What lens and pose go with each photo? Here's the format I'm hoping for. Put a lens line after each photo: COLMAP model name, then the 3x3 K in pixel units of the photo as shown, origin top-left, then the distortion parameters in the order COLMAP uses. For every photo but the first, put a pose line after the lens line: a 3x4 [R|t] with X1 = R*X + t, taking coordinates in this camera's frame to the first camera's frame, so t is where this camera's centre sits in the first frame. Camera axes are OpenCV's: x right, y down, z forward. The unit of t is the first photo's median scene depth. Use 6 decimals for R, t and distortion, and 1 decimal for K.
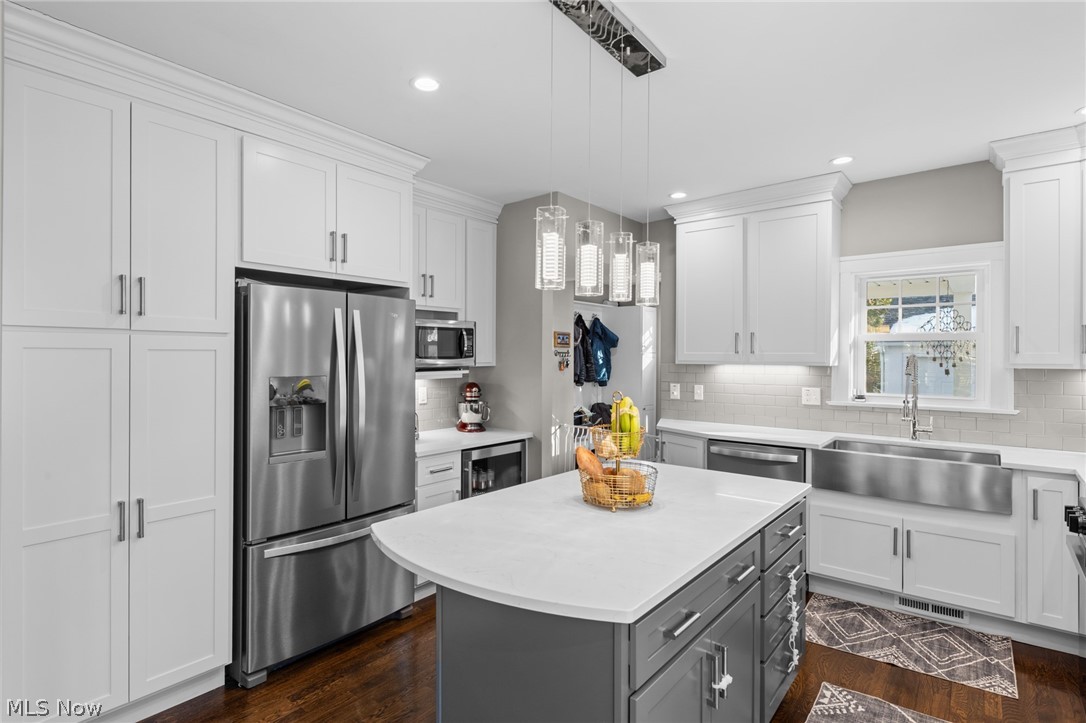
lens RADIAL K [[557.7, 0, 548.9], [0, 557.7, 358.7], [0, 0, 1]] dist [0.028086, -0.000883]
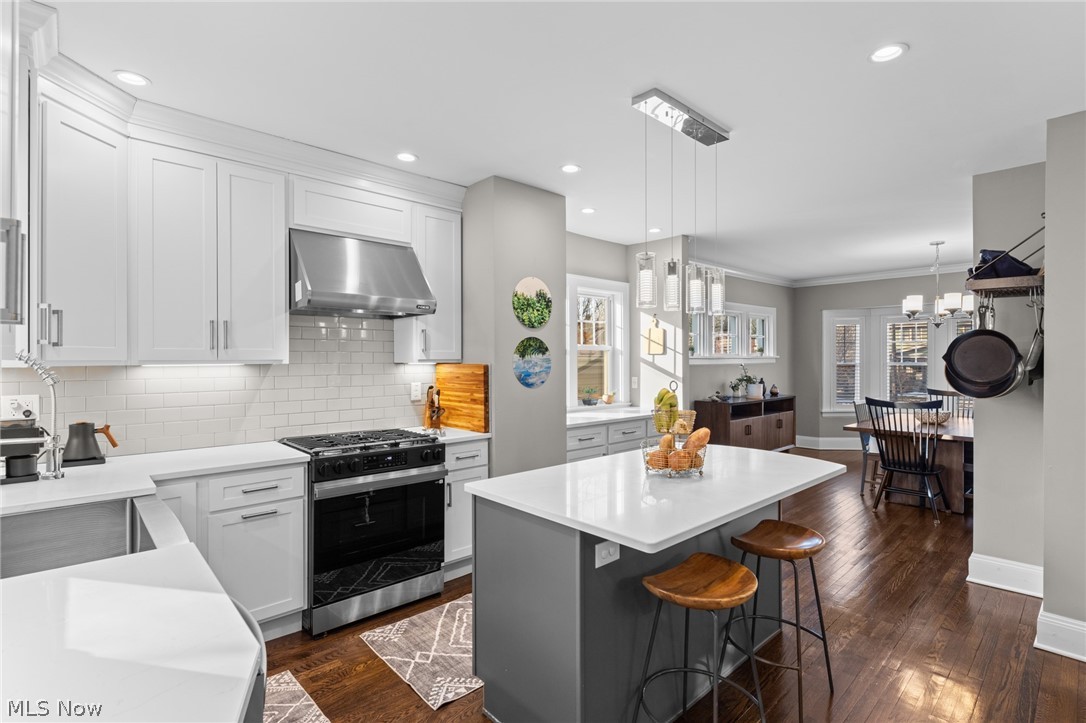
lens RADIAL K [[519.2, 0, 556.9], [0, 519.2, 357.8], [0, 0, 1]] dist [0.000794, 0.000094]
pose [[-0.987658, -0.002788, 0.156600, 0.109309], [-0.002129, 0.999988, 0.004376, 0.002609], [-0.156610, 0.003989, -0.987652, 1.186207]]
